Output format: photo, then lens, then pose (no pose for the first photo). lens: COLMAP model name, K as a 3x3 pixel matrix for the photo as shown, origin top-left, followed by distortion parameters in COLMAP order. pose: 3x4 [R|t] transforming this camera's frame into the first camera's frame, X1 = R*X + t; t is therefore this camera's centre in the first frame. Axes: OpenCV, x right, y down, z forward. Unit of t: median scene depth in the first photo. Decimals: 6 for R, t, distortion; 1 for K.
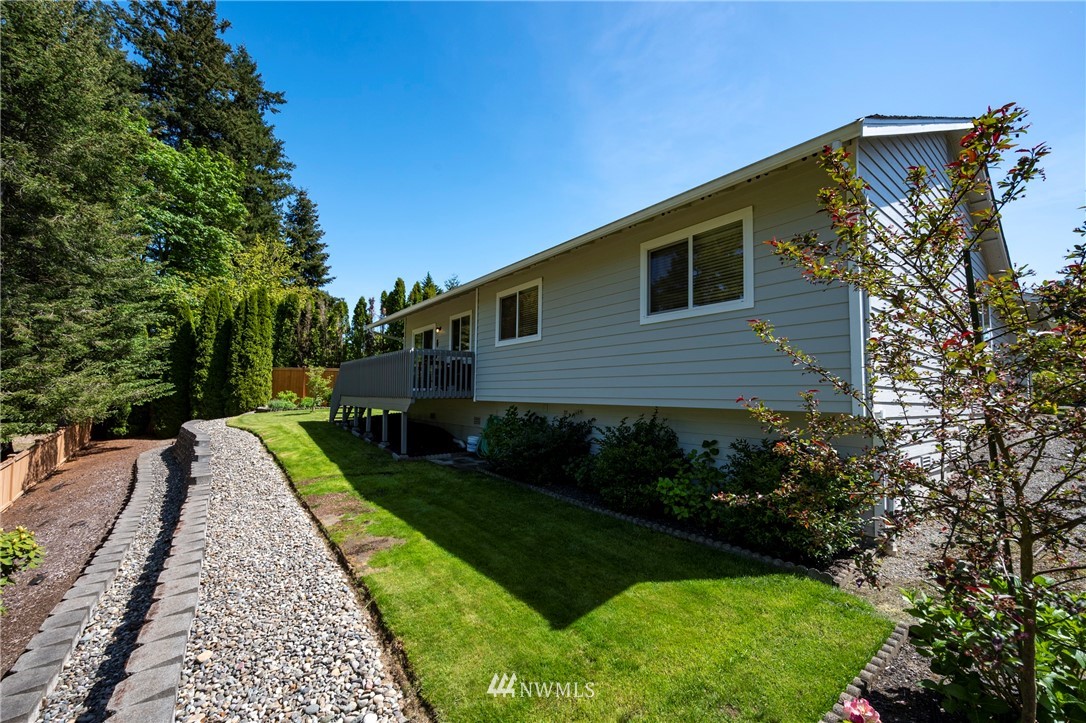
lens RADIAL K [[435.5, 0, 538.0], [0, 435.5, 371.6], [0, 0, 1]] dist [0.000647, -0.000039]
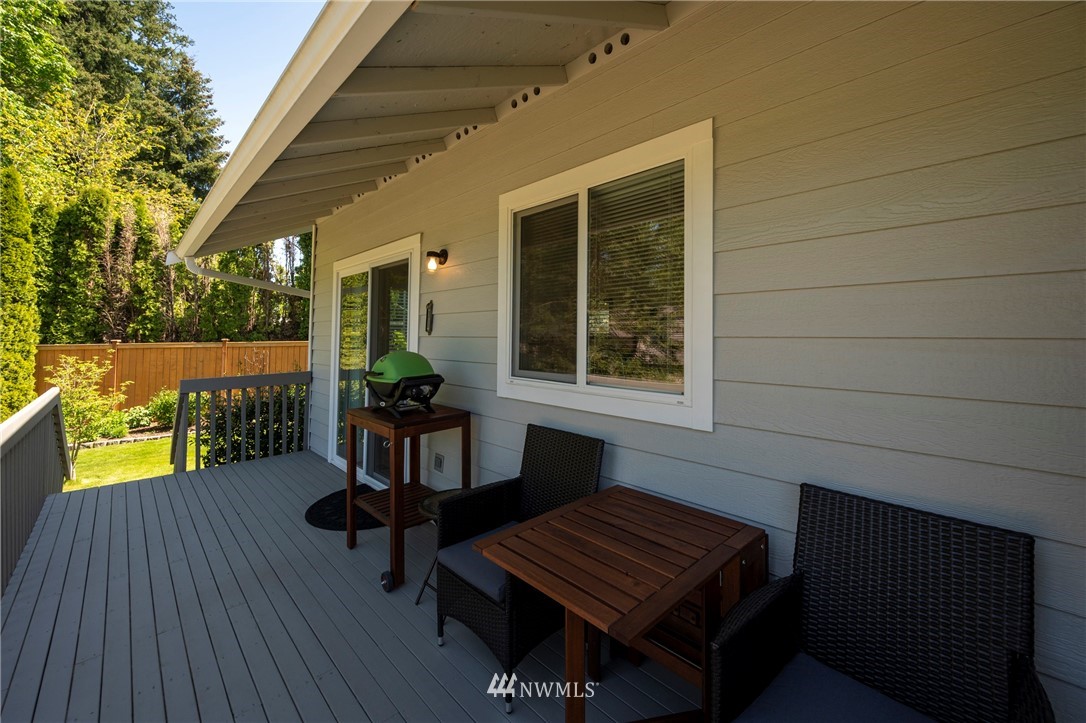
lens RADIAL K [[448.6, 0, 543.3], [0, 448.6, 331.3], [0, 0, 1]] dist [-0.000907, -0.000073]
pose [[0.995448, -0.009588, 0.094821, -0.252014], [0.005157, 0.998888, 0.046870, -0.090160], [-0.095165, -0.046168, 0.994390, 0.979581]]
